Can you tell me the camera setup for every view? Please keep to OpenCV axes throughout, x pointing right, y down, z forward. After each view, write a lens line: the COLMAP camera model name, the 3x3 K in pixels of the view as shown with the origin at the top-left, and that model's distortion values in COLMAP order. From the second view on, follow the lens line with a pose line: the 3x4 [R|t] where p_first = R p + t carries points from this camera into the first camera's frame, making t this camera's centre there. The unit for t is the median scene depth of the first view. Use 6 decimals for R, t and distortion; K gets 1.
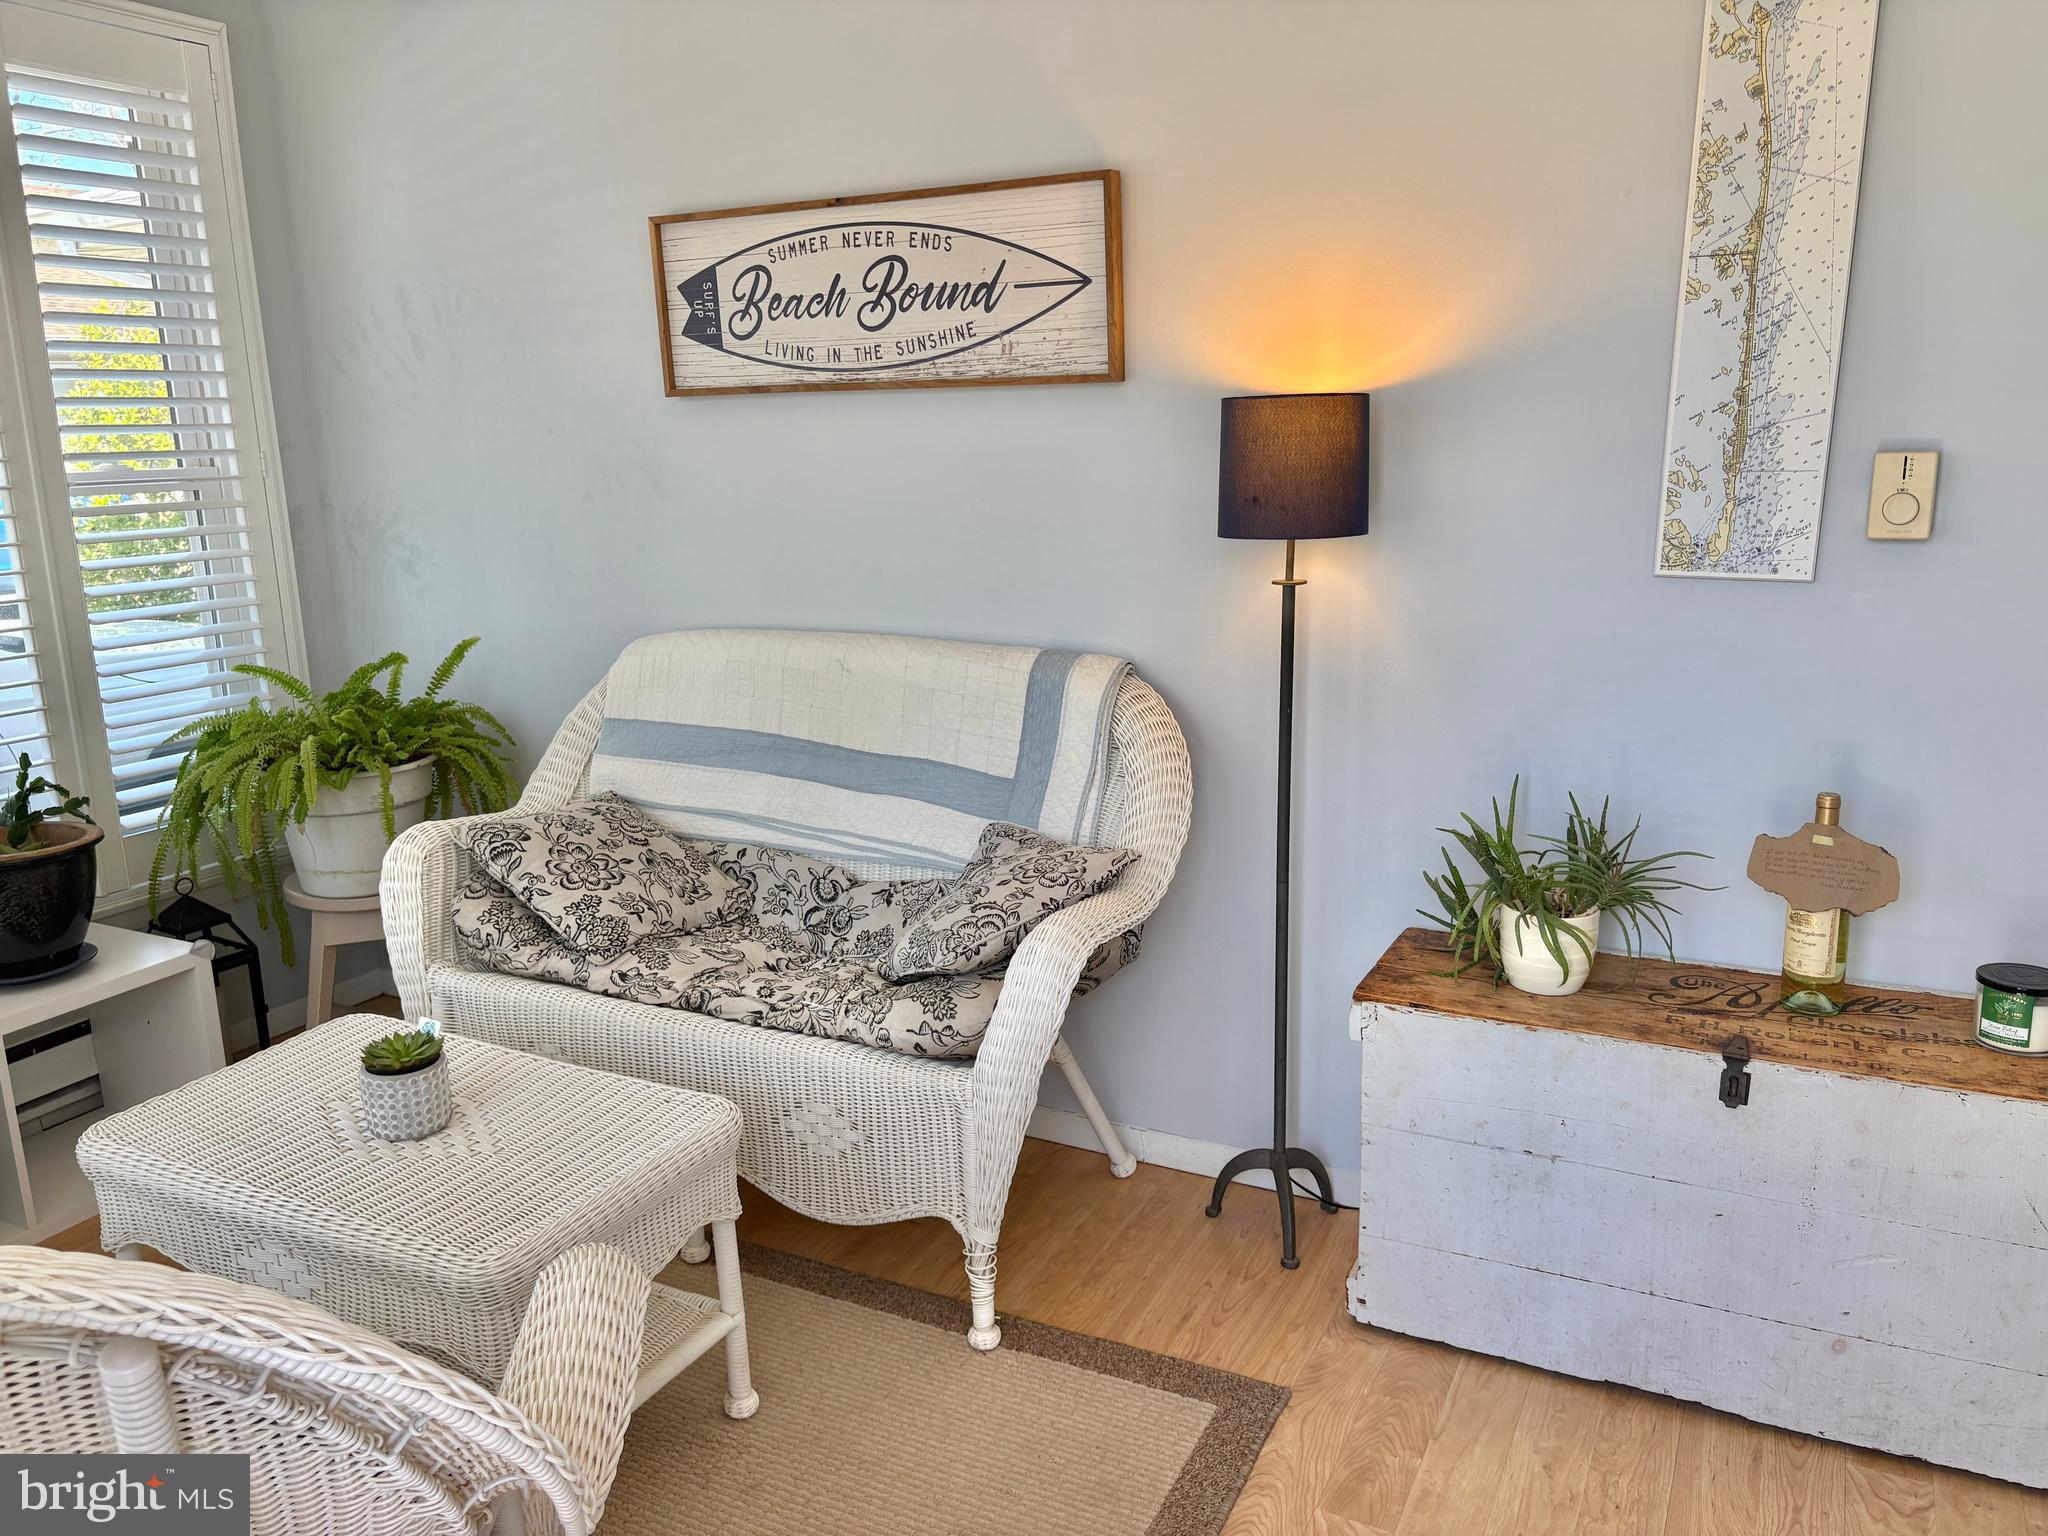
lens RADIAL K [[1539.7, 0, 1024.5], [0, 1539.7, 772.3], [0, 0, 1]] dist [0.054016, -0.052148]
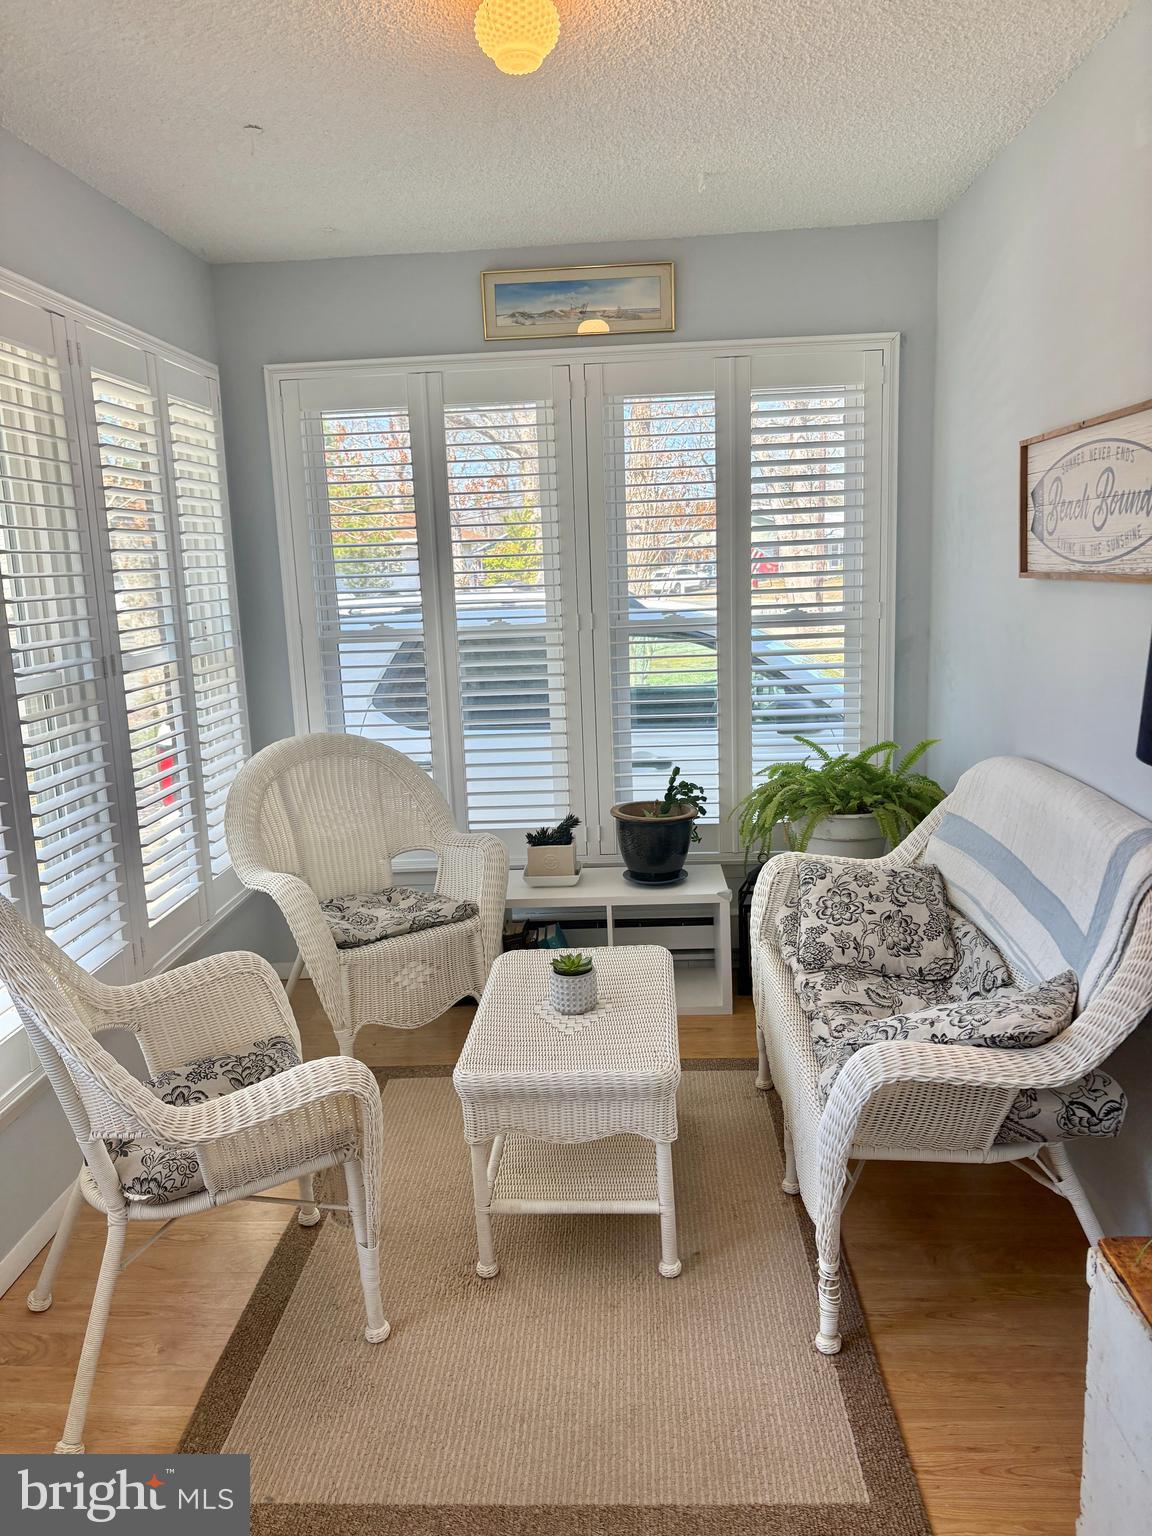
lens RADIAL K [[1164.4, 0, 591.5], [0, 1164.4, 775.1], [0, 0, 1]] dist [0.073313, -0.072361]
pose [[0.404704, 0.173322, -0.897872, 0.580280], [-0.174059, 0.978523, 0.110436, -0.139510], [0.897729, 0.111589, 0.426181, 0.306542]]
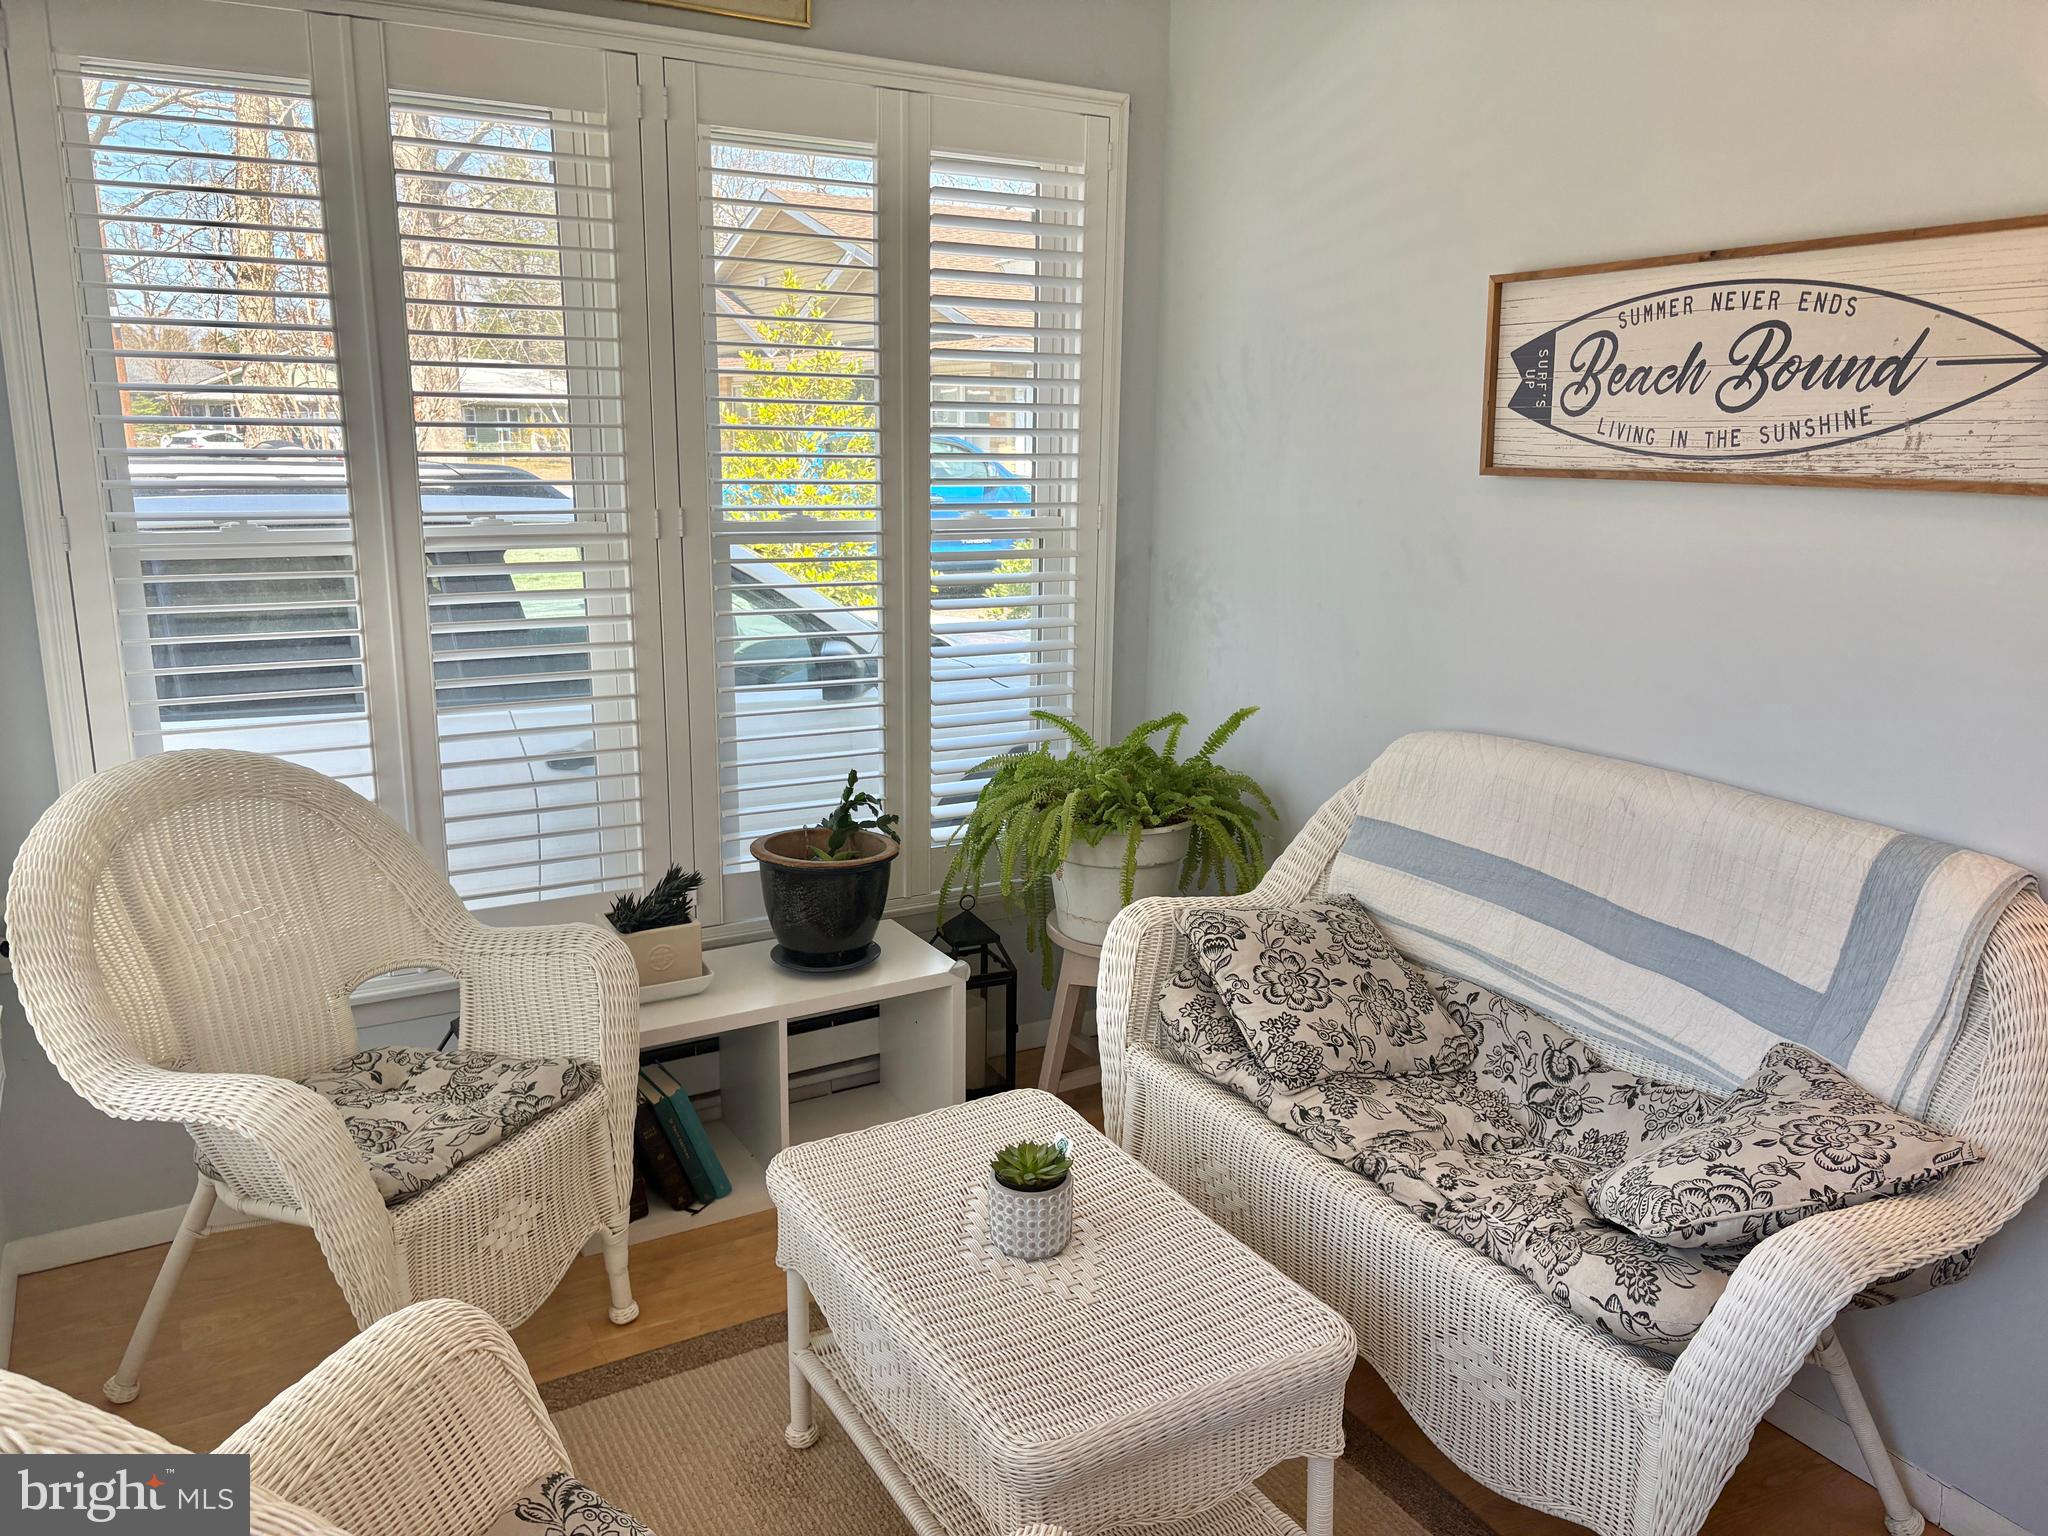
lens RADIAL K [[1539.7, 0, 1024.5], [0, 1539.7, 772.3], [0, 0, 1]] dist [0.054016, -0.052148]
pose [[0.834190, 0.152728, -0.529908, 0.054683], [-0.152010, 0.987342, 0.045271, -0.079785], [0.530114, 0.042786, 0.846846, 0.118838]]
